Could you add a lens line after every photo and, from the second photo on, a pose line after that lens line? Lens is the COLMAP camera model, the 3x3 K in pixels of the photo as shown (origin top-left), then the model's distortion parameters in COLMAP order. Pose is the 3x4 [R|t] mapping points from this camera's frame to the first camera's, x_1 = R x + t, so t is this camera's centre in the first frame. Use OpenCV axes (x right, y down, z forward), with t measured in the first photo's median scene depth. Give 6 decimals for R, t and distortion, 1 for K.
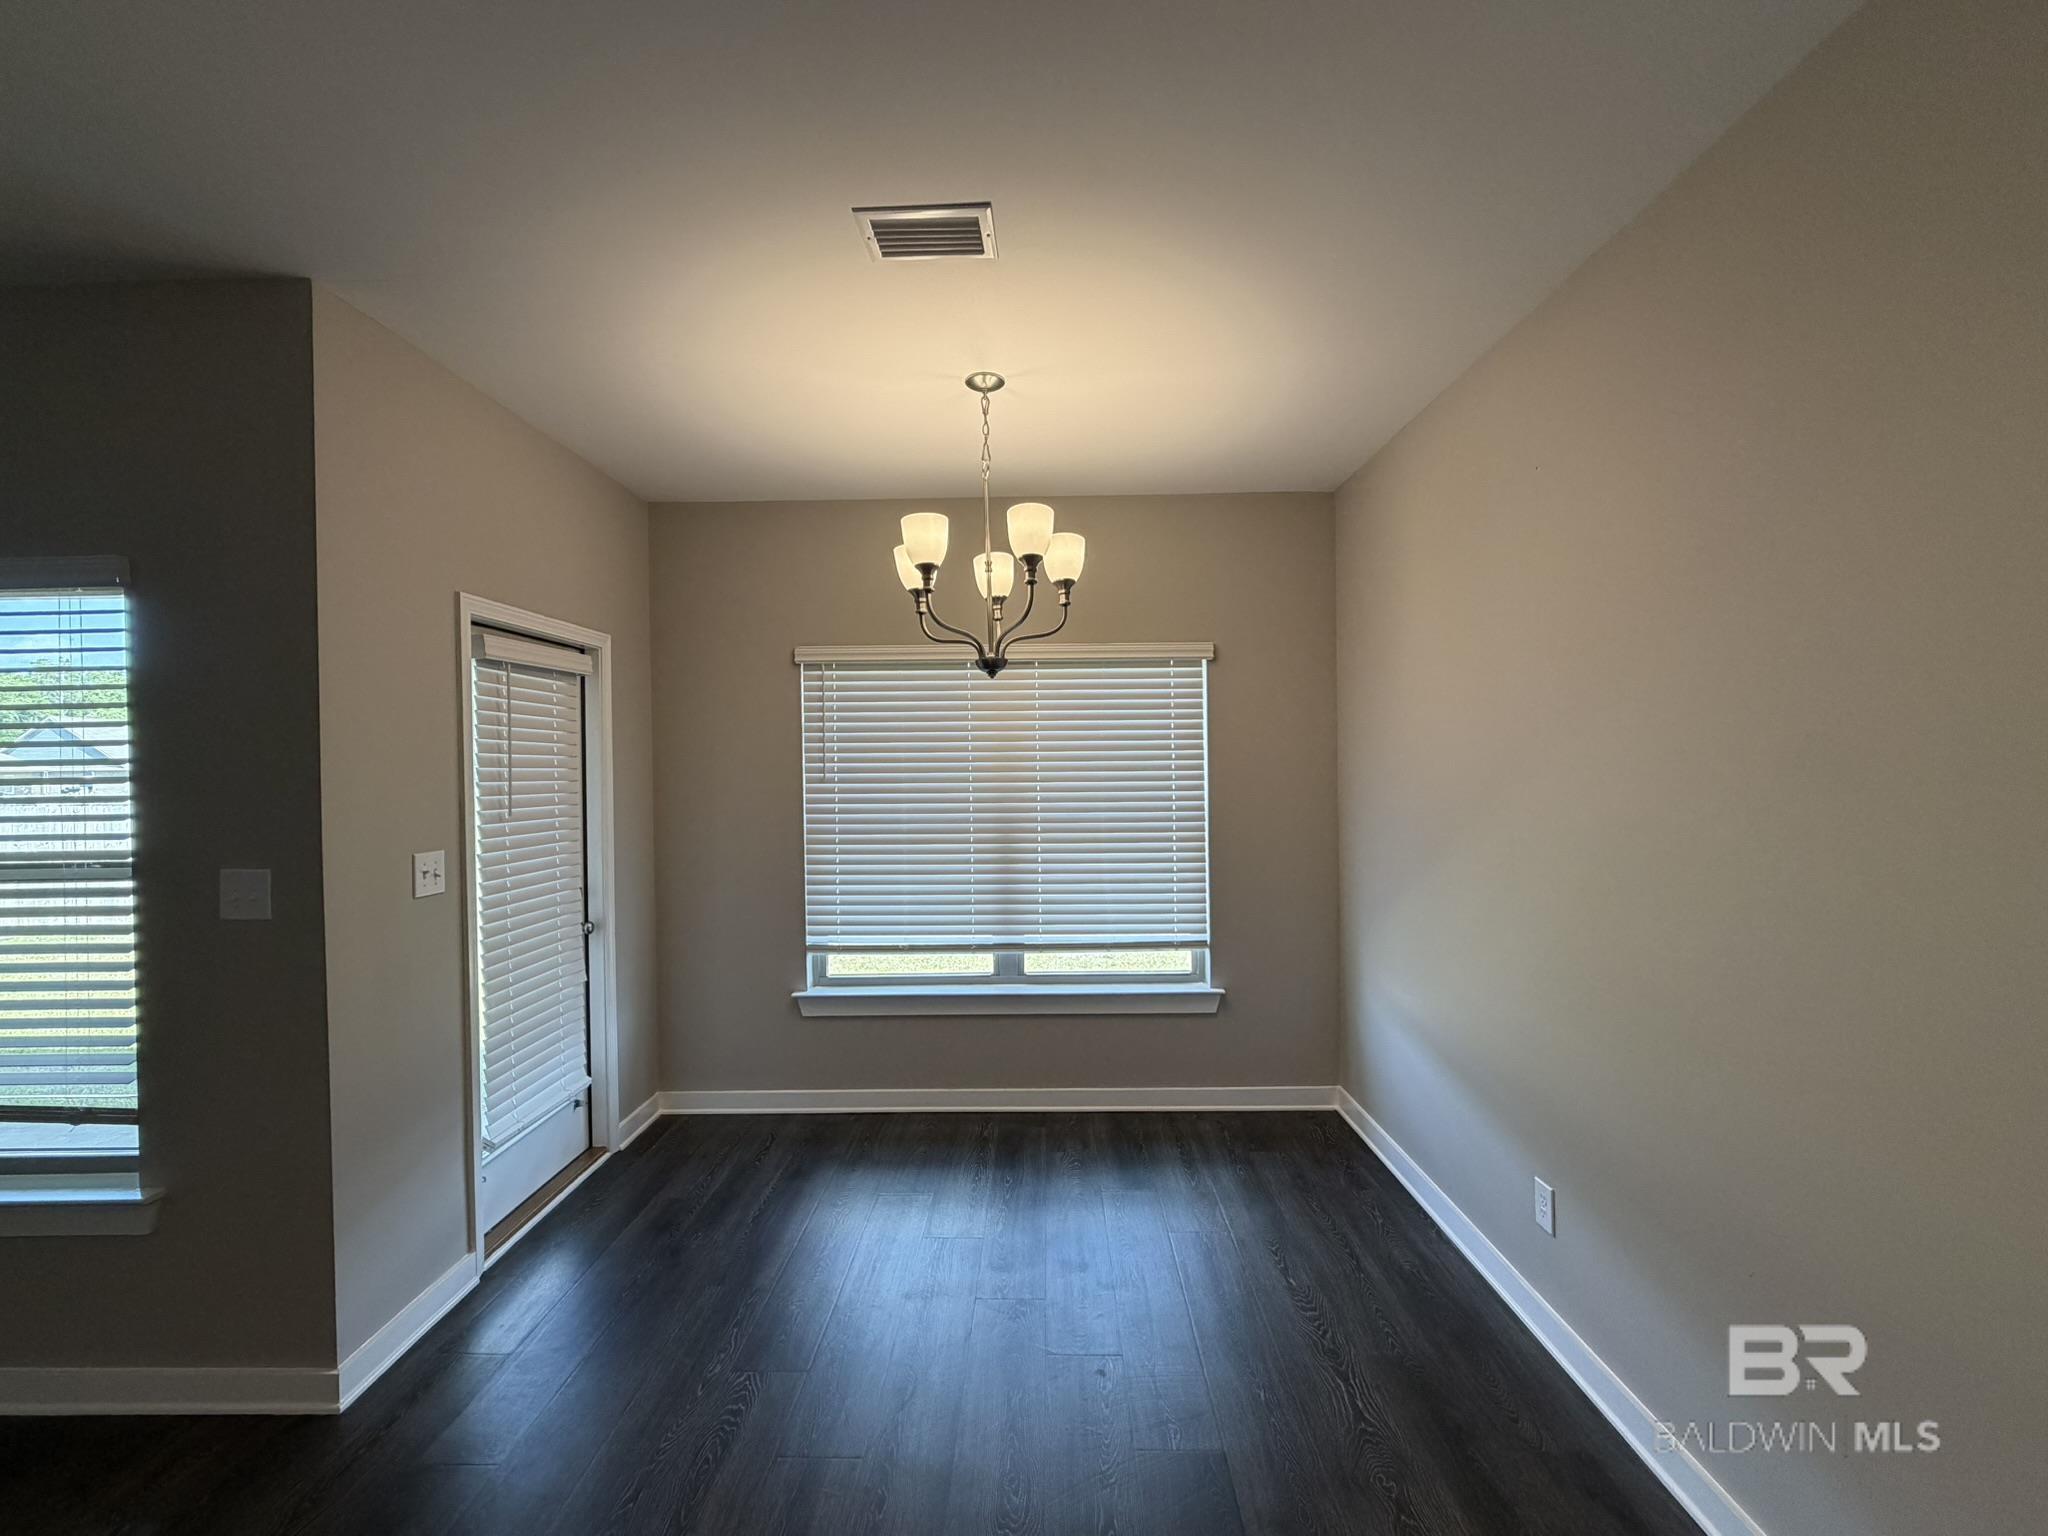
lens RADIAL K [[879.6, 0, 1024.0], [0, 879.6, 768.0], [0, 0, 1]] dist [-0.001392, -0.000616]
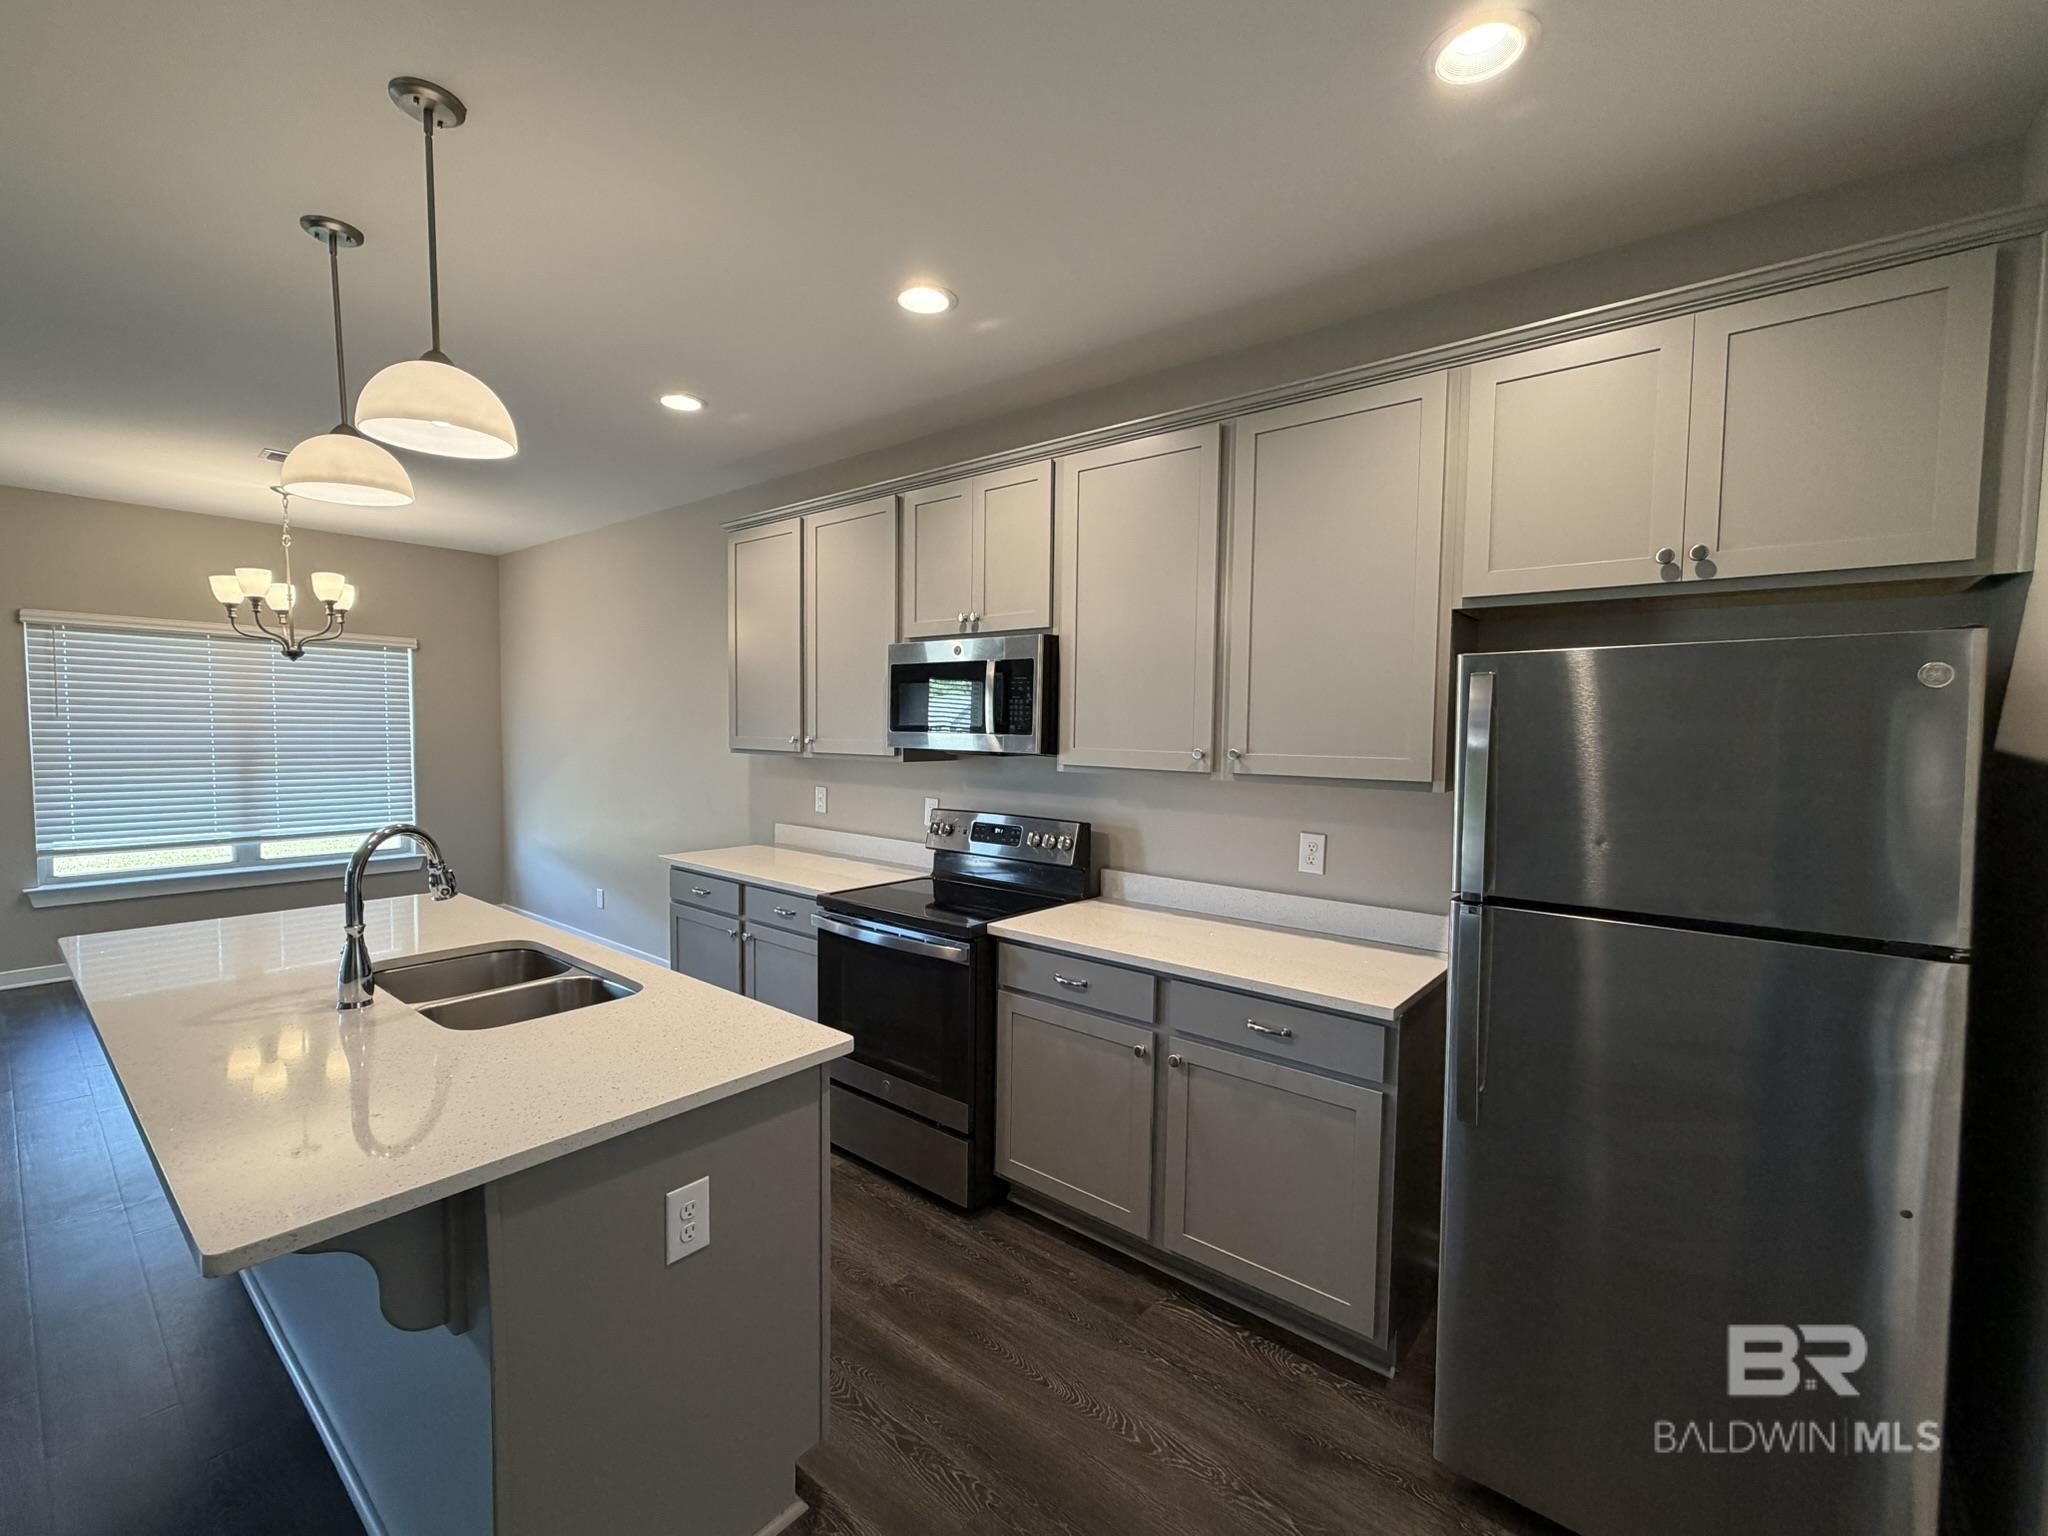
lens RADIAL K [[879.6, 0, 1024.0], [0, 879.6, 768.0], [0, 0, 1]] dist [-0.001392, -0.000616]
pose [[0.623453, -0.016473, 0.781687, -0.495882], [-0.019450, 0.999142, 0.036568, 0.017993], [-0.781618, -0.038003, 0.622598, -1.231599]]
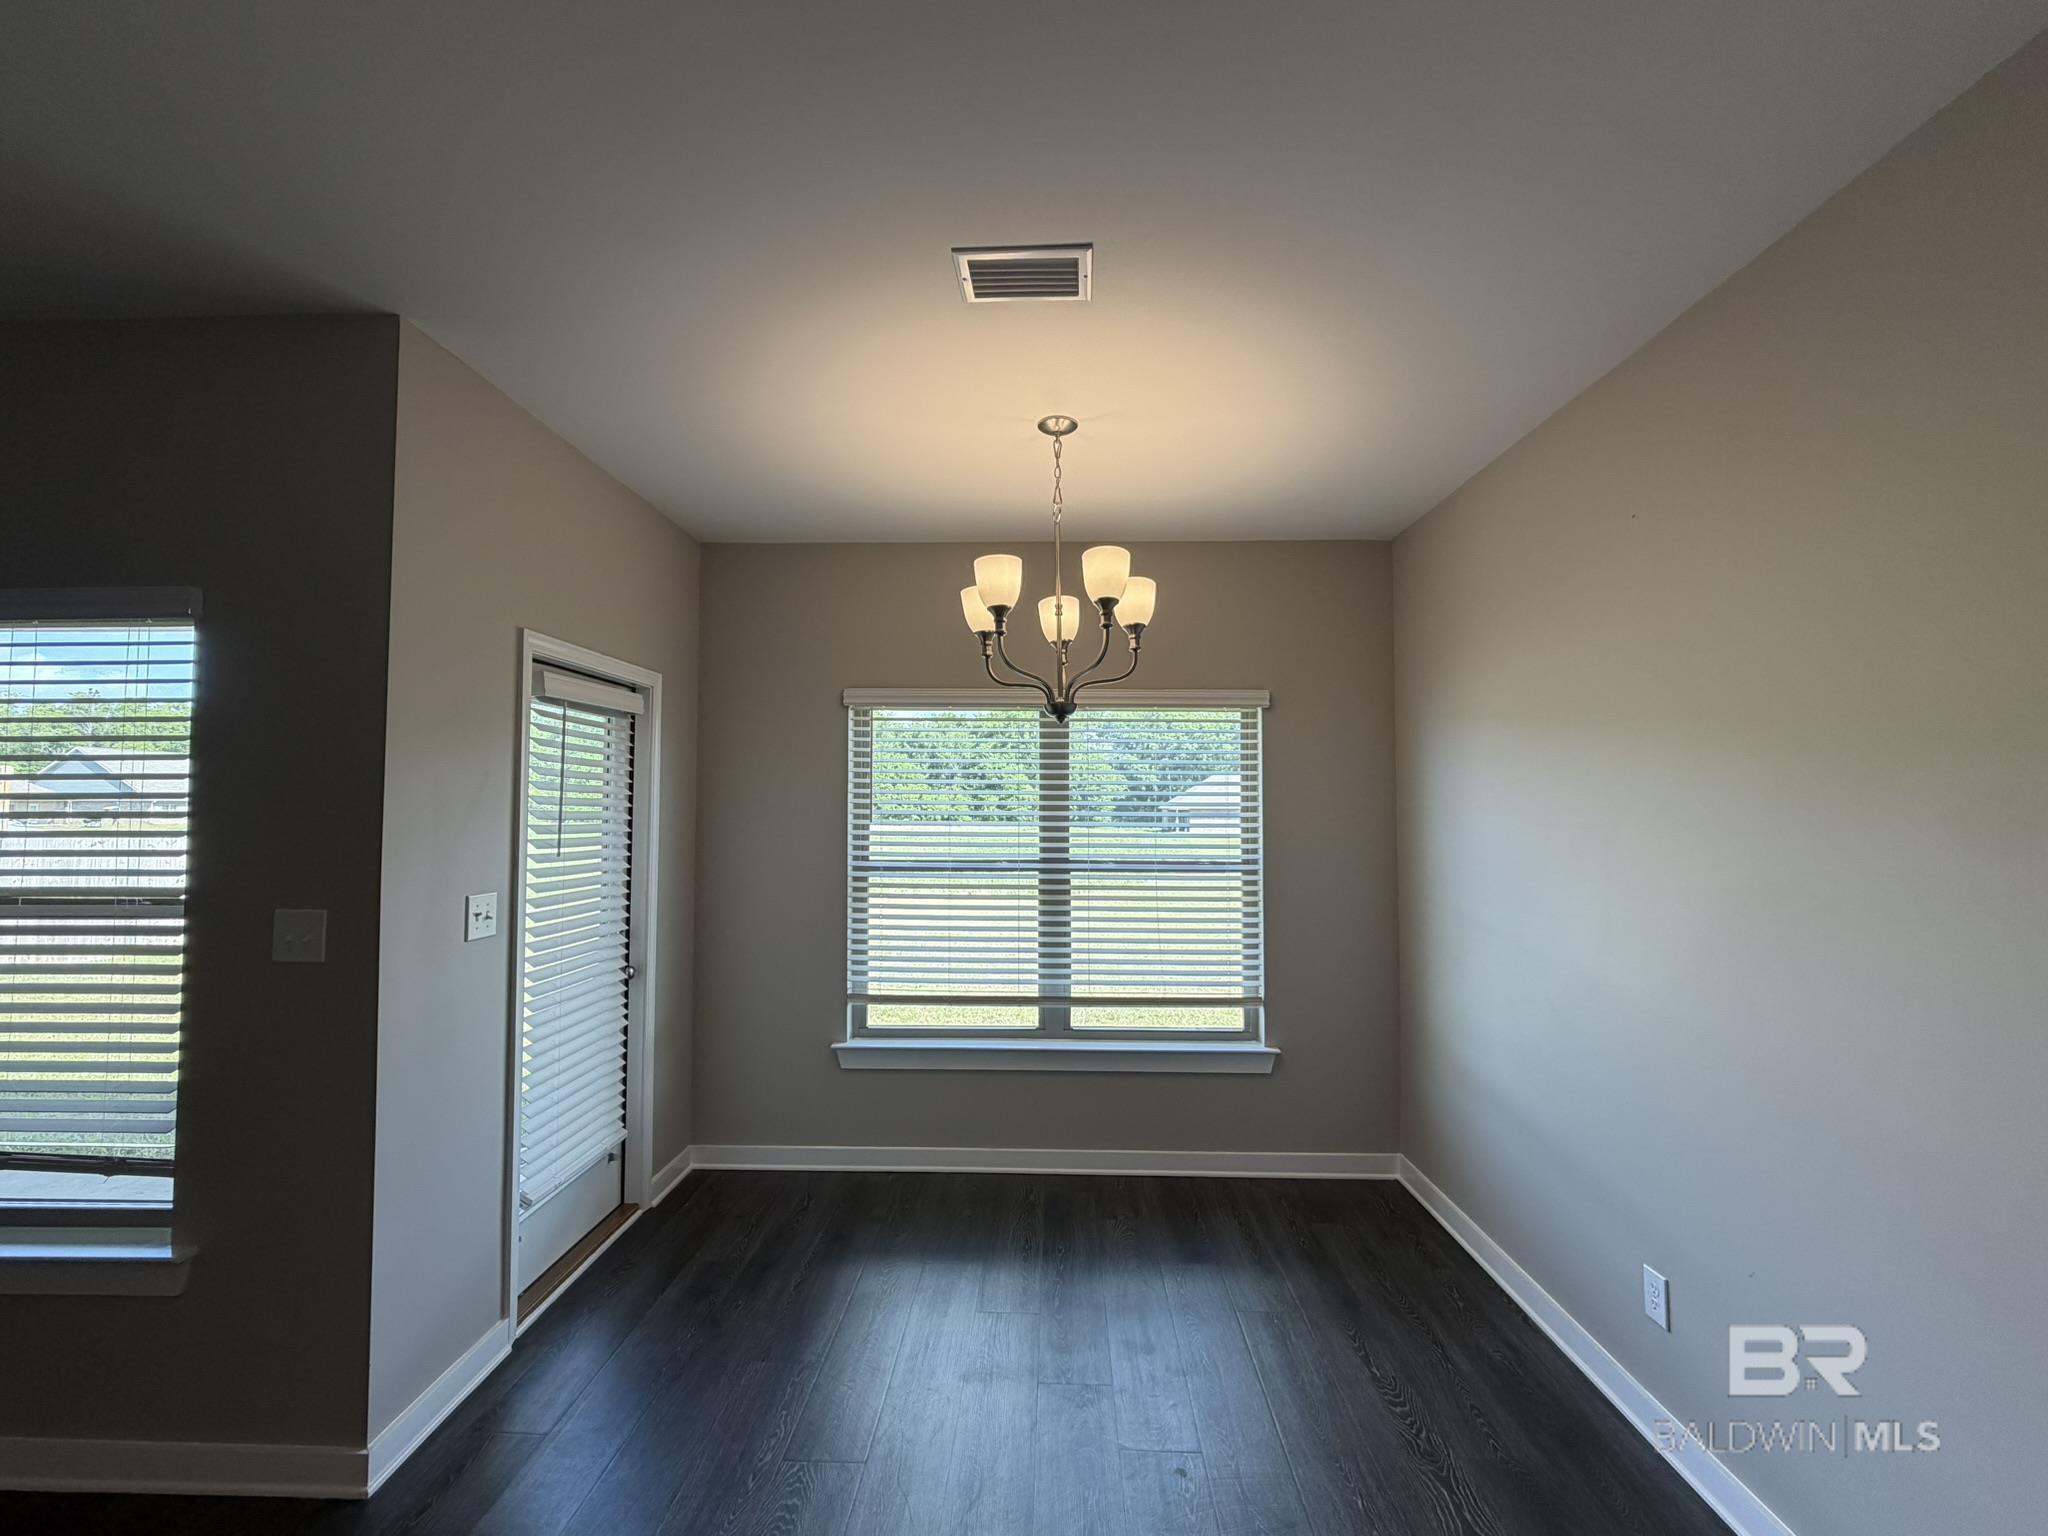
lens RADIAL K [[879.6, 0, 1024.0], [0, 879.6, 768.0], [0, 0, 1]] dist [-0.001392, -0.000616]
pose [[0.999792, 0.014884, -0.013949, -0.061453], [-0.015580, 0.998566, -0.051213, -0.002079], [0.013166, 0.051420, 0.998590, 0.028827]]
